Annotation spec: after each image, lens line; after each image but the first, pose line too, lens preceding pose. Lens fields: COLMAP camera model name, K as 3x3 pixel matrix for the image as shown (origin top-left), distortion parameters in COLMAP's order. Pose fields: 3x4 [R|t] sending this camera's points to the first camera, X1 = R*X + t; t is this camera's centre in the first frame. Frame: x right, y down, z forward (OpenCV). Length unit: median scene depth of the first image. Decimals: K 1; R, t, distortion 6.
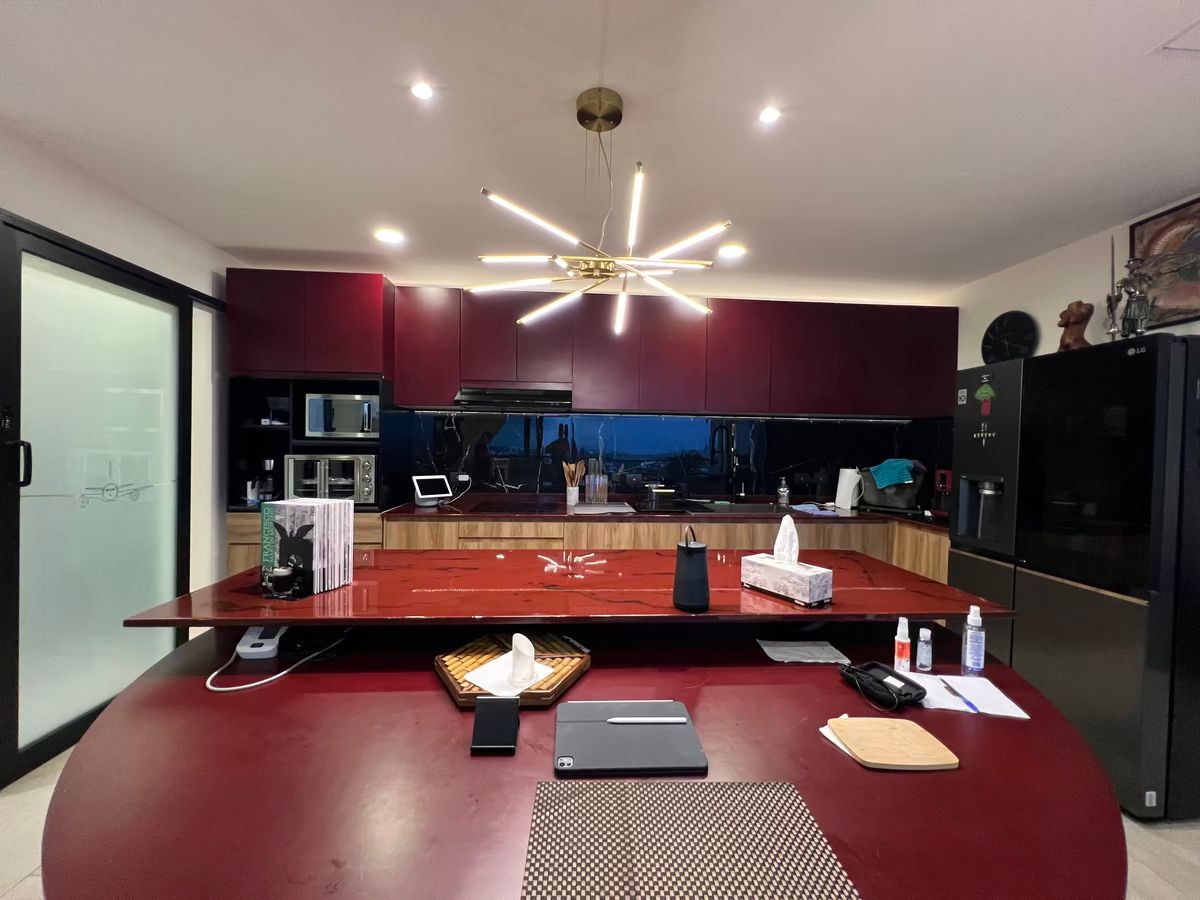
lens RADIAL K [[482.4, 0, 598.9], [0, 482.4, 451.7], [0, 0, 1]] dist [-0.001563, 0.001302]
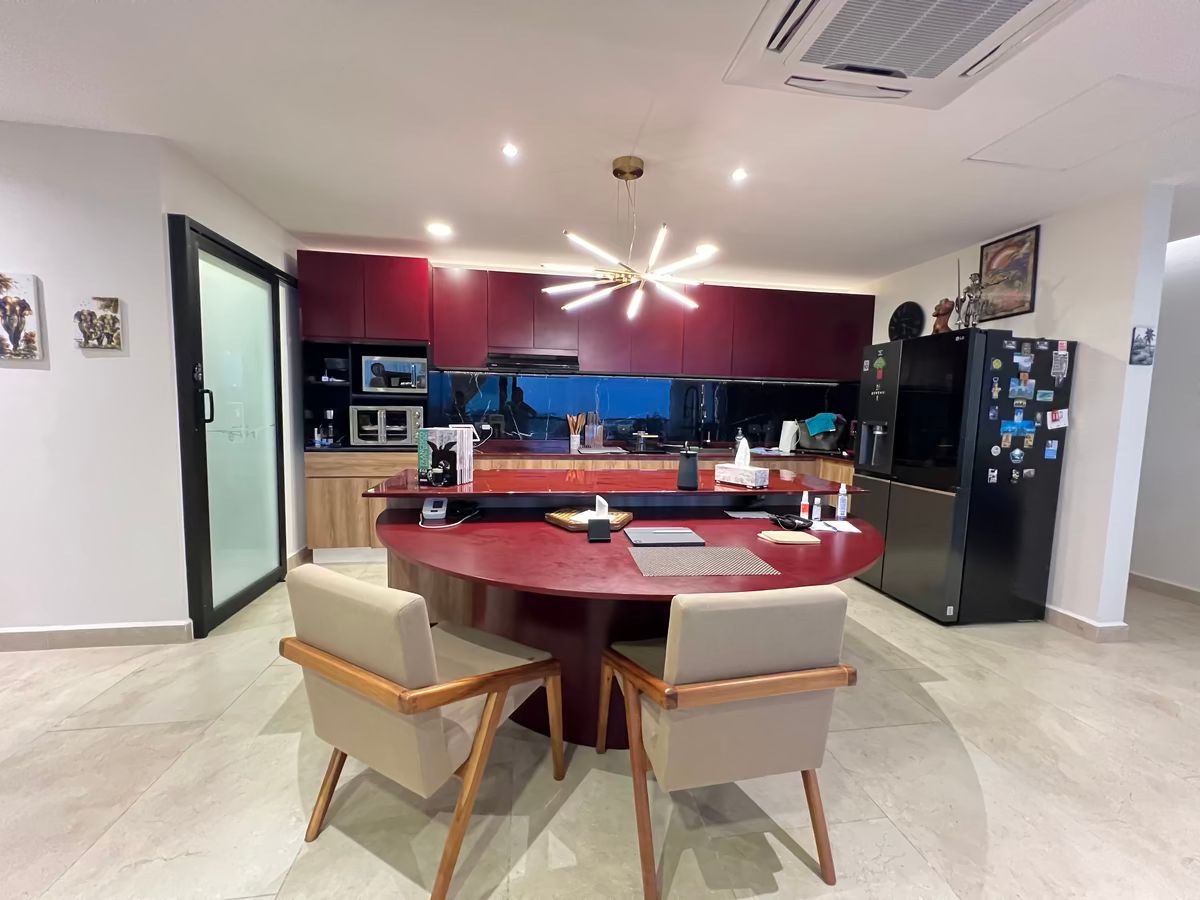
lens RADIAL K [[482.4, 0, 598.8], [0, 482.4, 451.5], [0, 0, 1]] dist [-0.001563, 0.001302]
pose [[0.996487, -0.002015, 0.083725, -0.134914], [-0.004180, 0.997268, 0.073744, 0.033772], [-0.083645, -0.073834, 0.993757, -0.335262]]
